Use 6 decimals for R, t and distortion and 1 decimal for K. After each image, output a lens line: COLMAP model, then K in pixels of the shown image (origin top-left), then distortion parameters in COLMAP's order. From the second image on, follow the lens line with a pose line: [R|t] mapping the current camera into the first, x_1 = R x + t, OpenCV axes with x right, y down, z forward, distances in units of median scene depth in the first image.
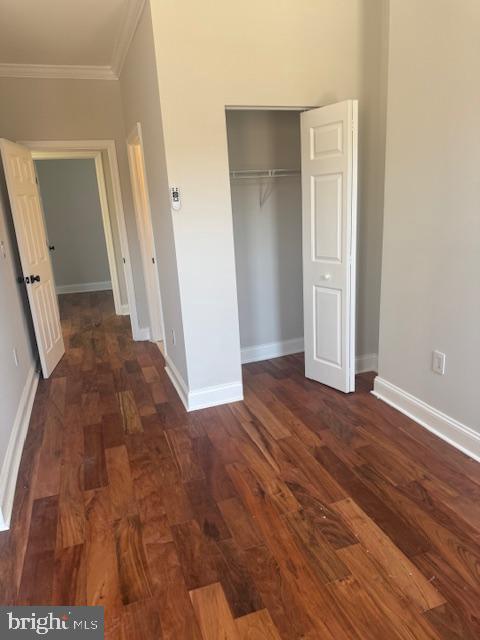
lens RADIAL K [[464.6, 0, 240.0], [0, 464.6, 320.0], [0, 0, 1]] dist [0.040731, 0.002142]
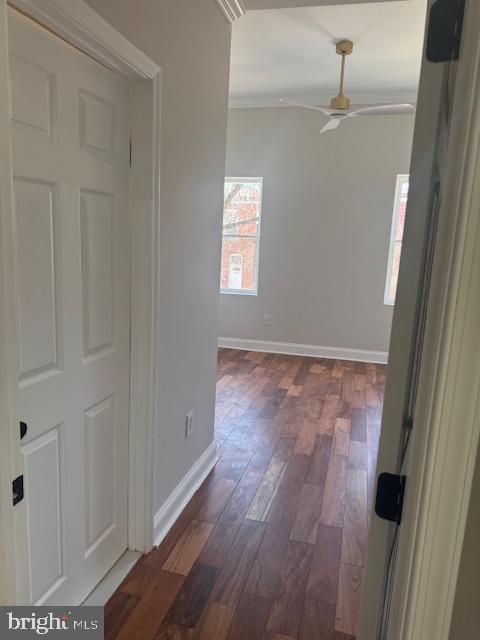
lens RADIAL K [[464.6, 0, 240.0], [0, 464.6, 320.0], [0, 0, 1]] dist [0.040731, 0.002142]
pose [[-0.831825, -0.078762, 0.549421, -0.854181], [0.143031, 0.926030, 0.349300, -0.511368], [-0.536291, 0.369141, -0.759030, 2.108339]]
